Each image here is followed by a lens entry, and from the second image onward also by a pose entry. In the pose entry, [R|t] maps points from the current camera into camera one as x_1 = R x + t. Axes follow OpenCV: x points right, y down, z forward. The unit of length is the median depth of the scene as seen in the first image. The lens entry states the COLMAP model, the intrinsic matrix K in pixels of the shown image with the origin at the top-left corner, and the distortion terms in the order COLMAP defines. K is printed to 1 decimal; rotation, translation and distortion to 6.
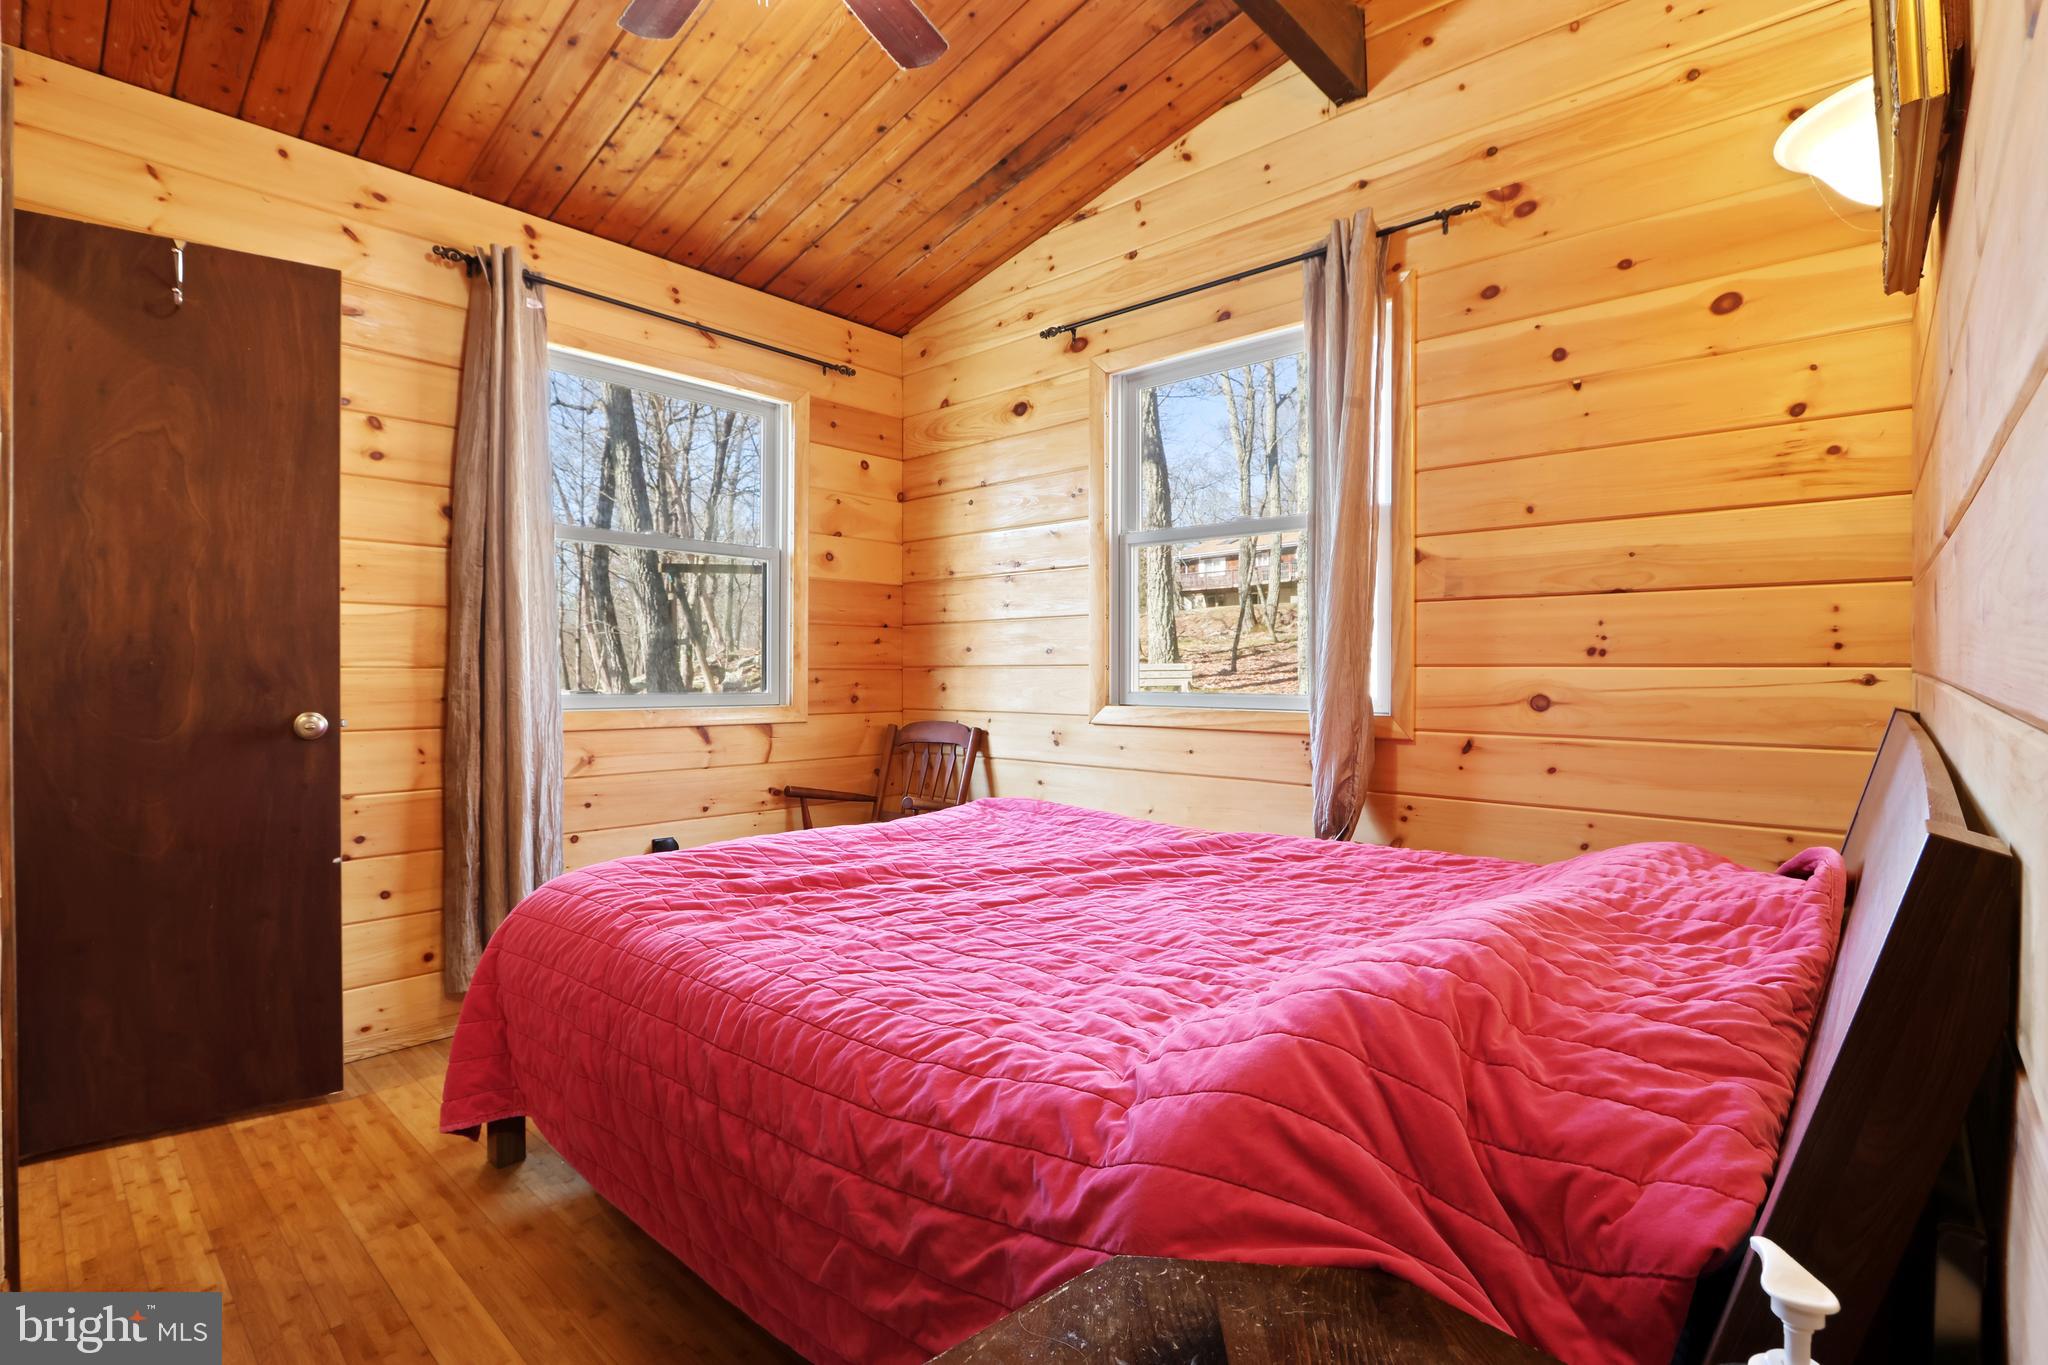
lens RADIAL K [[953.0, 0, 1008.7], [0, 953.0, 669.7], [0, 0, 1]] dist [-0.016998, 0.000989]
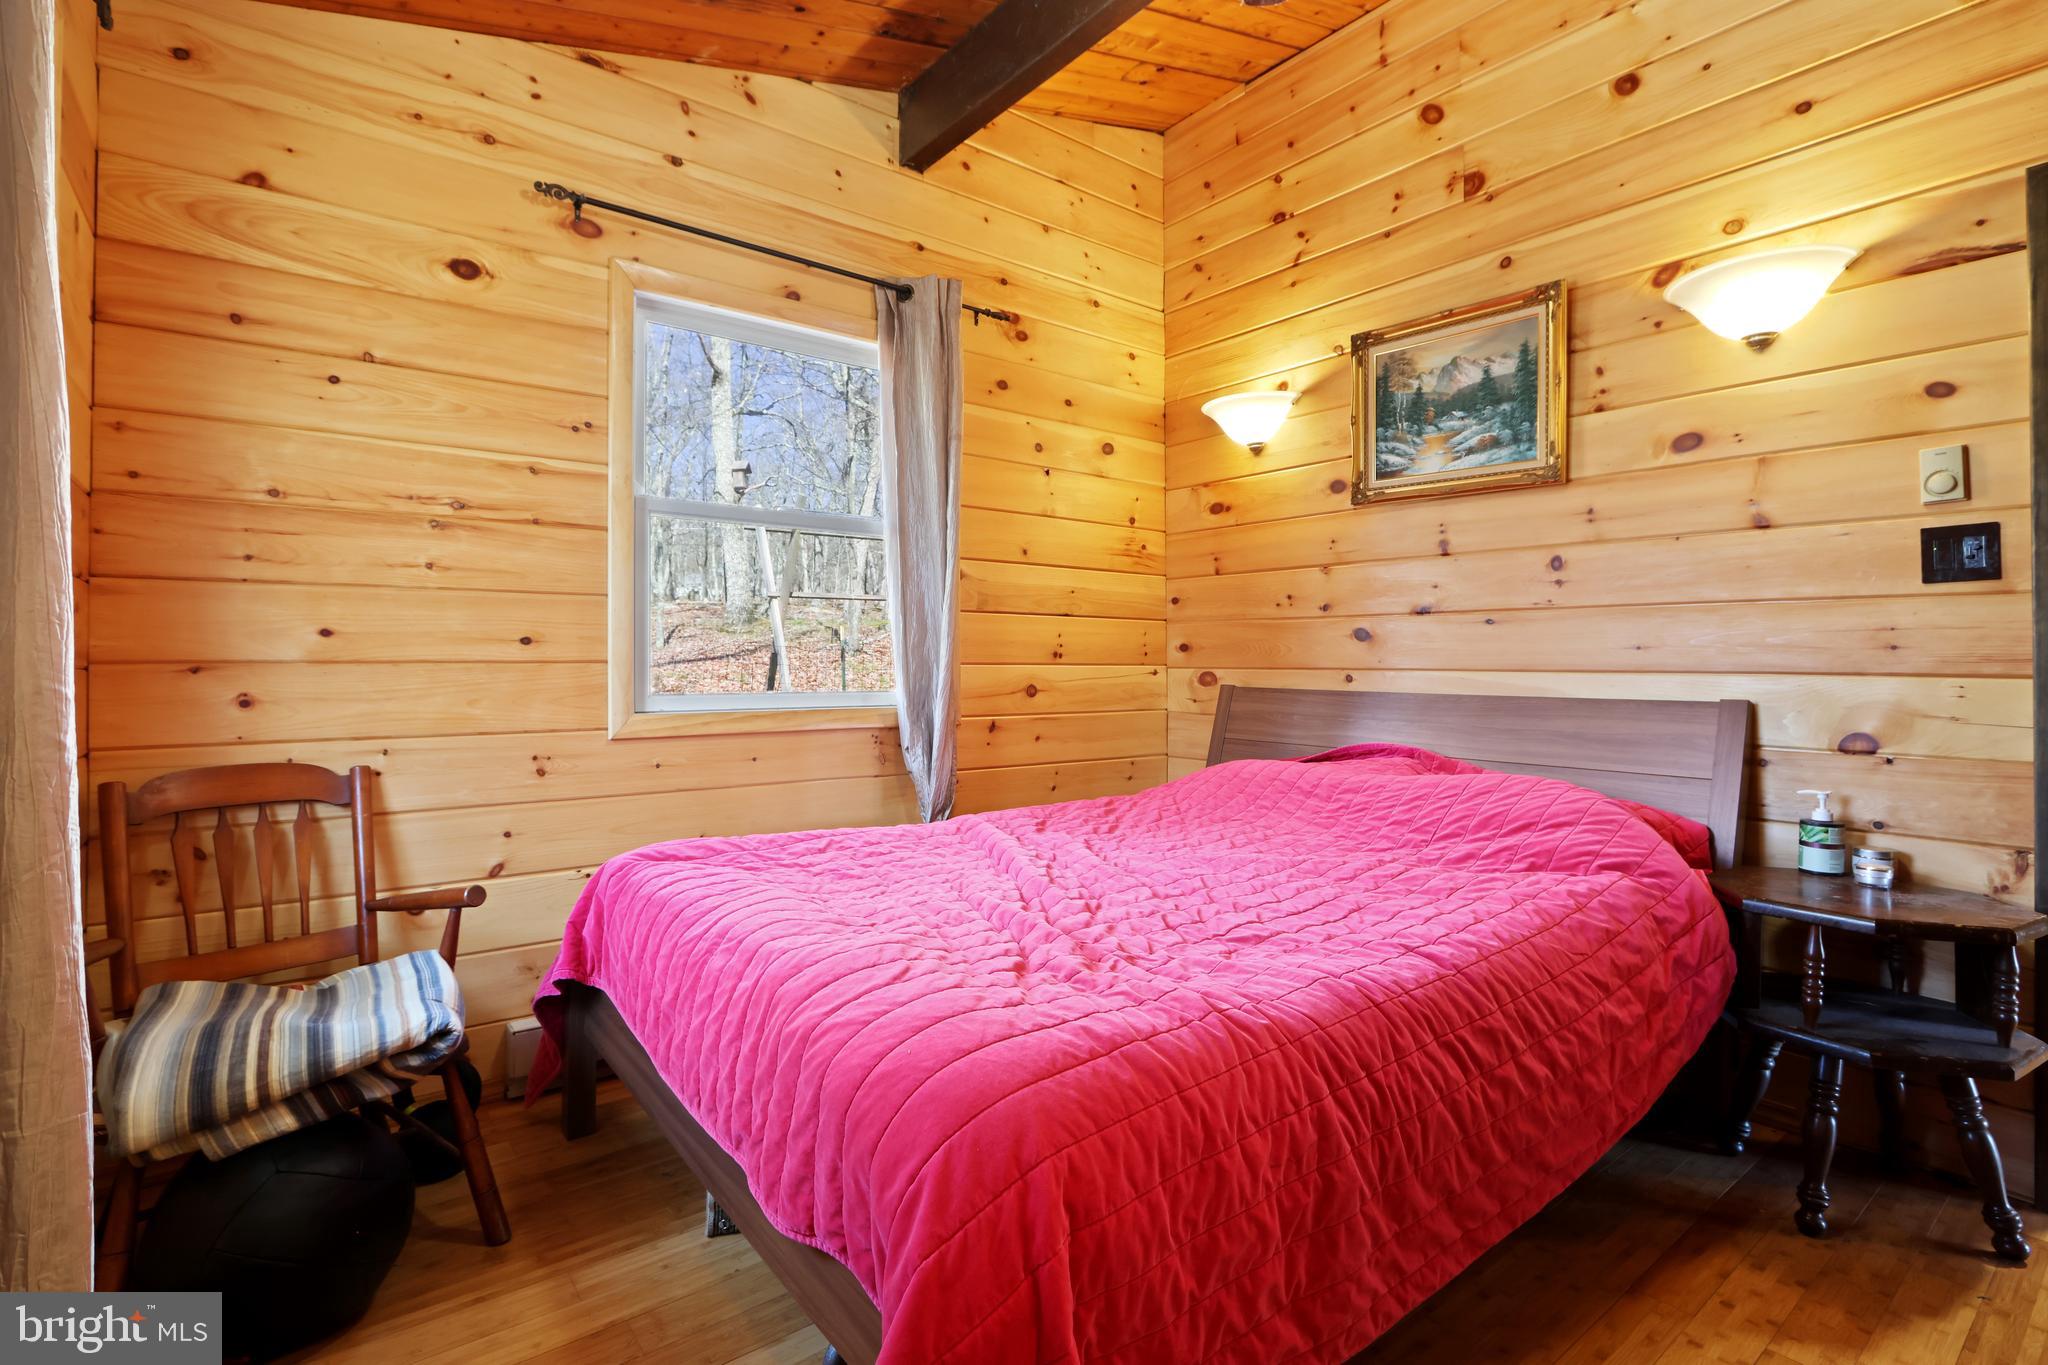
lens RADIAL K [[953.0, 0, 1008.7], [0, 953.0, 669.7], [0, 0, 1]] dist [-0.016998, 0.000989]
pose [[0.175986, 0.010400, 0.984338, -0.729283], [0.014172, 0.999814, -0.013097, 0.018988], [-0.984291, 0.016255, 0.175806, 0.686611]]
